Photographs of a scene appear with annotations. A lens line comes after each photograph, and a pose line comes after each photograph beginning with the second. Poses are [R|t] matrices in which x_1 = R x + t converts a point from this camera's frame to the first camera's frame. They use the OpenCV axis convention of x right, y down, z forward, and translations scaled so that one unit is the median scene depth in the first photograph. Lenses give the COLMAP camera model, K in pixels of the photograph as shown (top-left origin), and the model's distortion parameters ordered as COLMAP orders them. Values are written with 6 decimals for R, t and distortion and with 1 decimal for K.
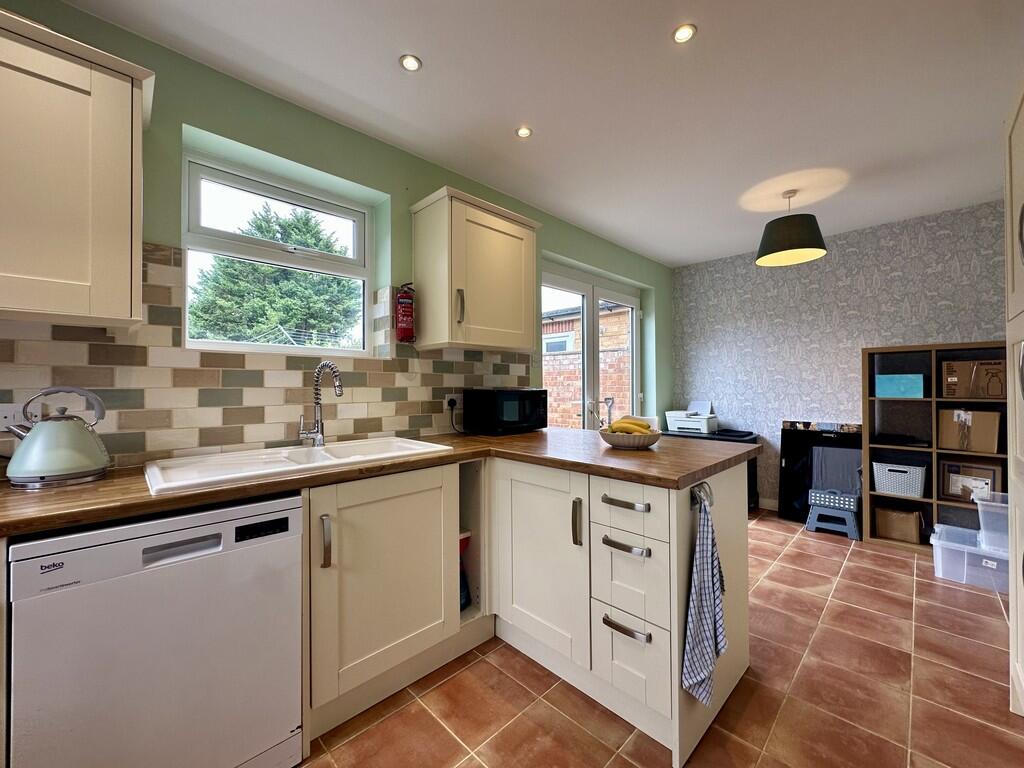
lens RADIAL K [[408.1, 0, 511.1], [0, 408.1, 383.9], [0, 0, 1]] dist [-0.005976, 0.001507]
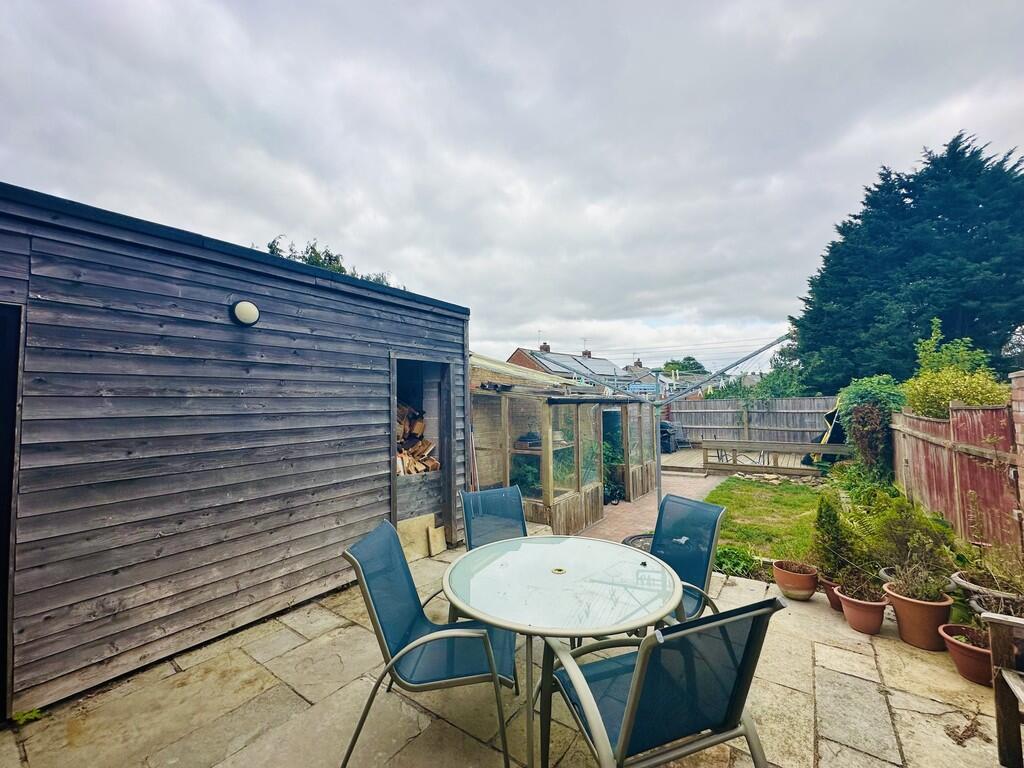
lens RADIAL K [[408.1, 0, 514.7], [0, 408.1, 385.1], [0, 0, 1]] dist [-0.005976, 0.001507]
pose [[0.184352, -0.045104, -0.981825, 0.180720], [0.020977, 0.998900, -0.041949, -0.182295], [0.982636, -0.012863, 0.185096, 2.661179]]
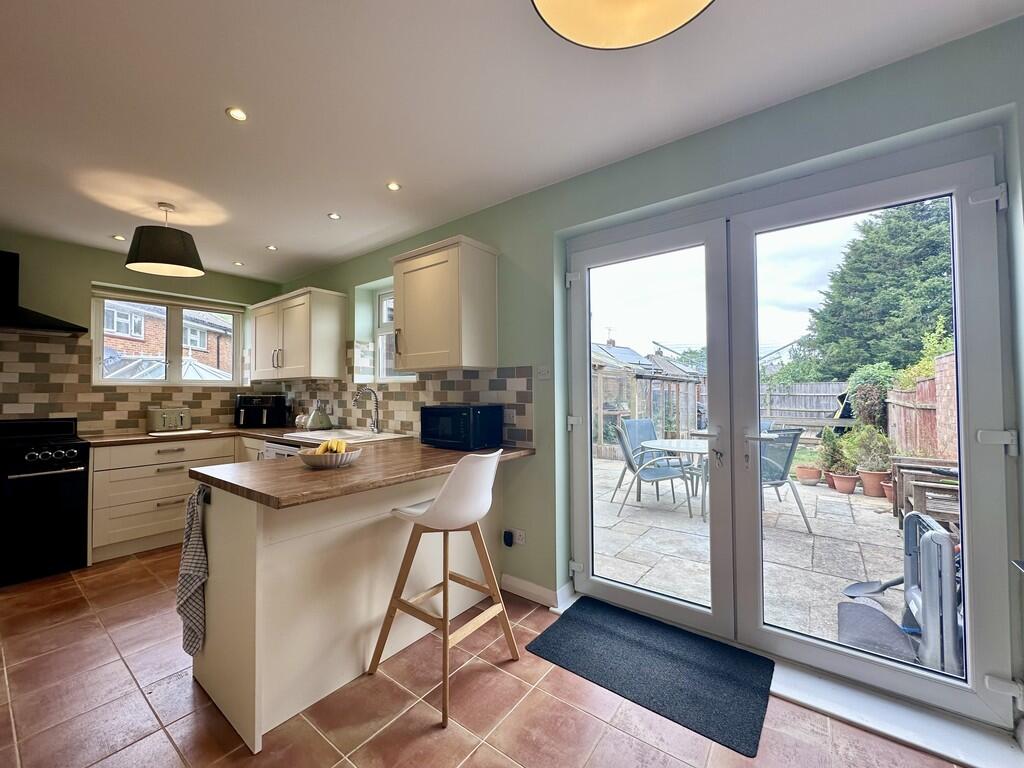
lens RADIAL K [[408.1, 0, 511.8], [0, 408.1, 383.8], [0, 0, 1]] dist [-0.005976, 0.001507]
pose [[0.150183, -0.016867, -0.988514, 1.467543], [0.007647, 0.999844, -0.015899, -0.035544], [0.988629, -0.005172, 0.150288, 1.378640]]
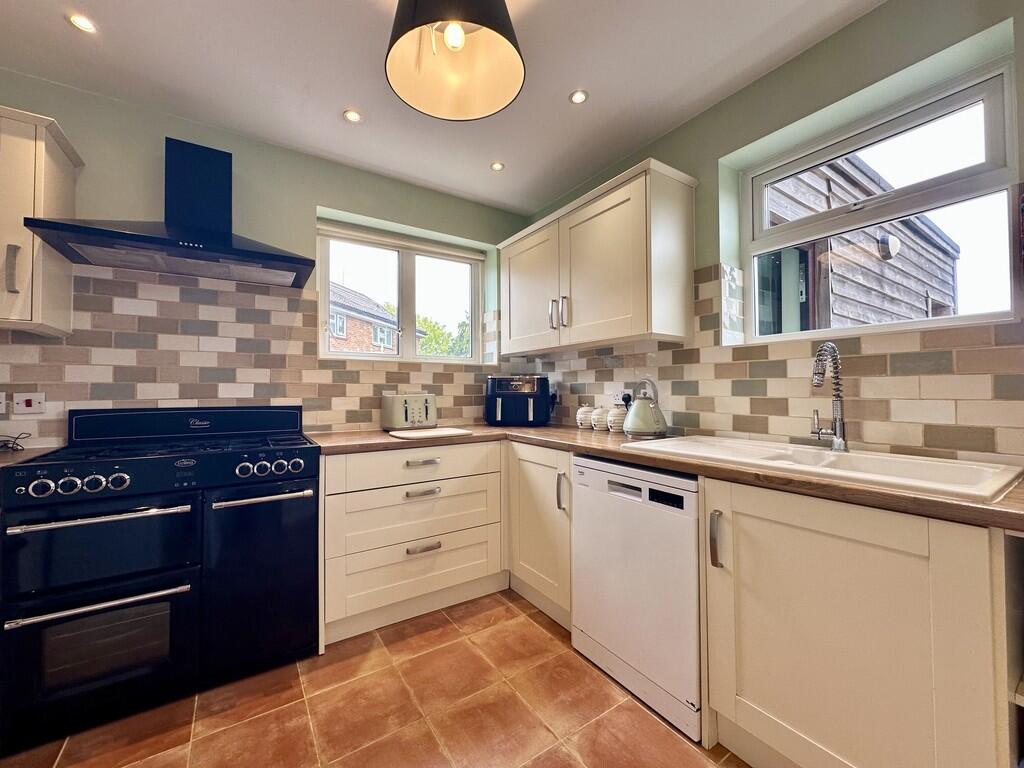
lens RADIAL K [[408.1, 0, 511.1], [0, 408.1, 384.5], [0, 0, 1]] dist [-0.005976, 0.001507]
pose [[-0.188147, -0.007774, -0.982110, 0.431854], [0.008282, 0.999921, -0.009501, 0.027614], [0.982106, -0.009921, -0.188068, 0.551694]]
